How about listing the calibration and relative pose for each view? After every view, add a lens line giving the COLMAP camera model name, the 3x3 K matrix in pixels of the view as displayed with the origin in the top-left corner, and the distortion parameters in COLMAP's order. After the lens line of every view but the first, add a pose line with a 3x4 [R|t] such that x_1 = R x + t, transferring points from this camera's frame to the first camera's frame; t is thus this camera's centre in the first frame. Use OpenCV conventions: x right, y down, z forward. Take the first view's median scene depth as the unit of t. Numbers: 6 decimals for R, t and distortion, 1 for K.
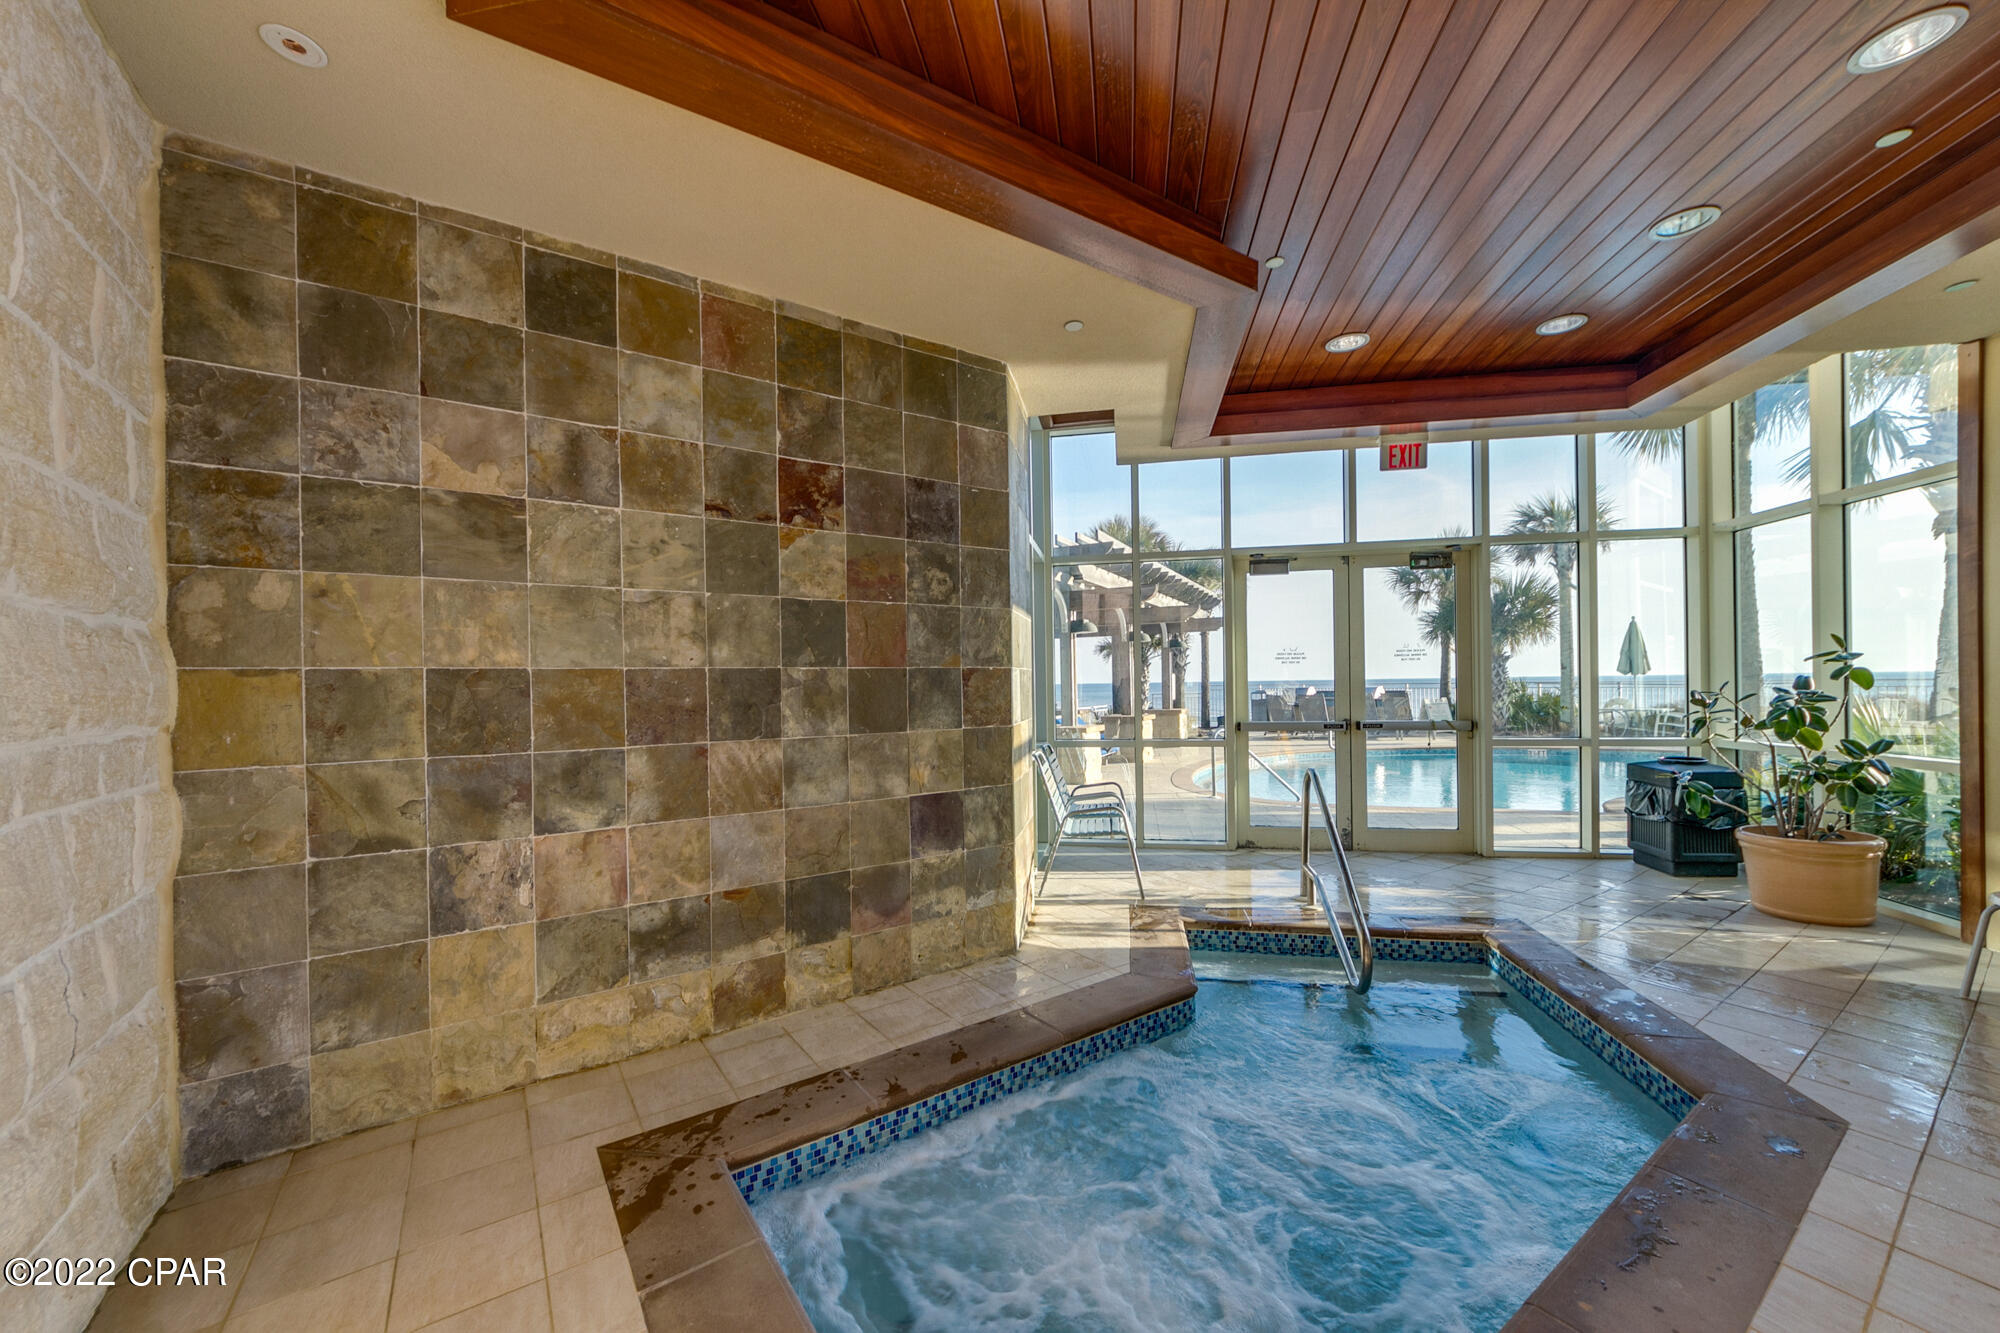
lens RADIAL K [[766.3, 0, 1000.5], [0, 766.3, 678.5], [0, 0, 1]] dist [0.000865, 0.000038]
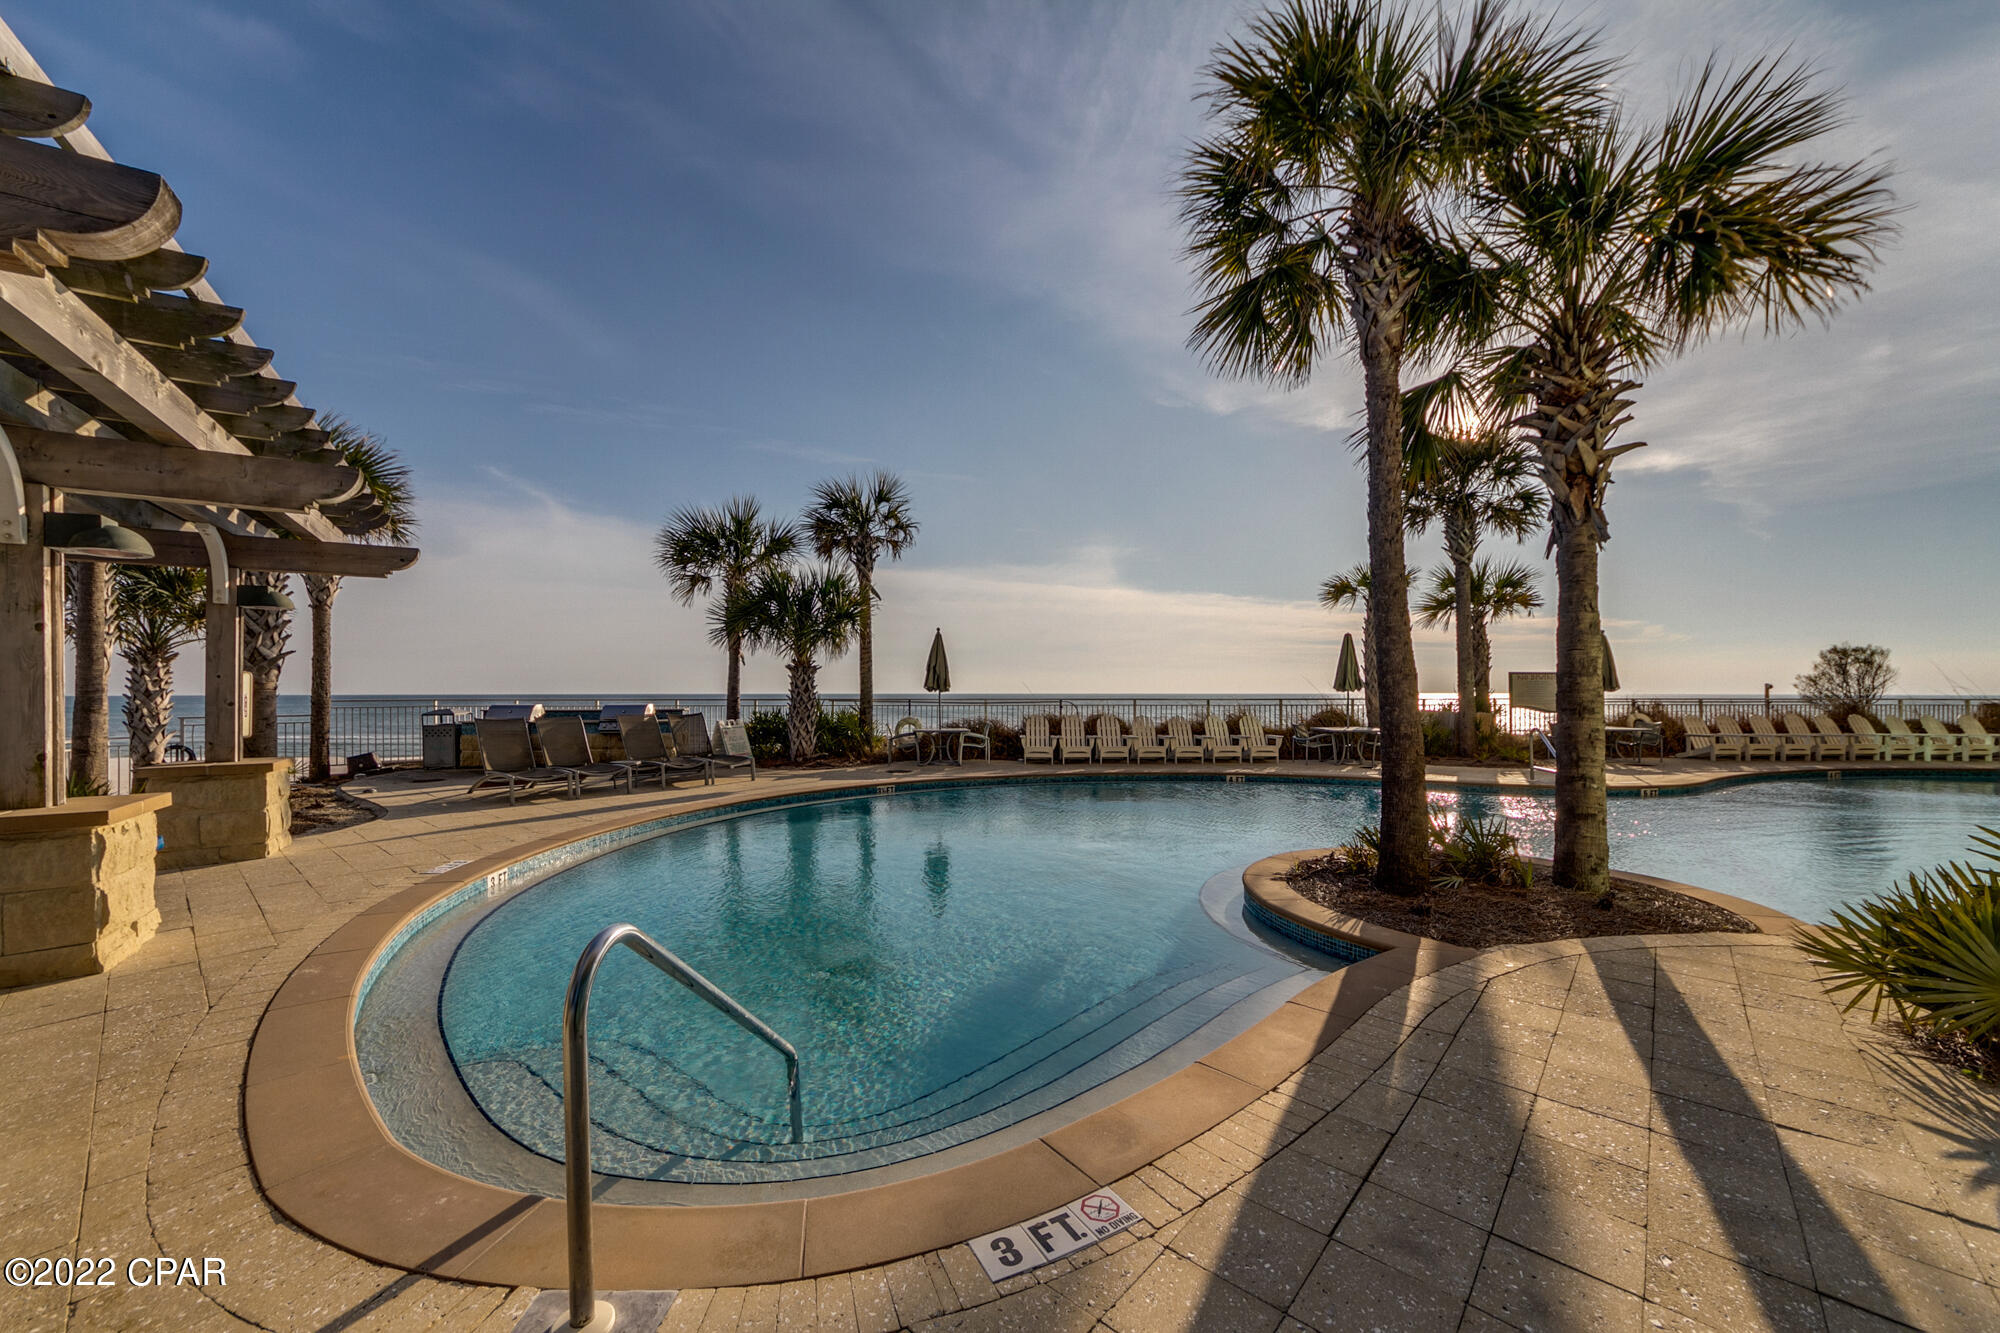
lens RADIAL K [[766.3, 0, 1002.3], [0, 766.3, 682.9], [0, 0, 1]] dist [0.000865, 0.000038]
pose [[0.530896, 0.025790, 0.847045, 0.085177], [-0.010905, 0.999662, -0.023602, 0.004232], [-0.847367, 0.003294, 0.530998, 0.403140]]
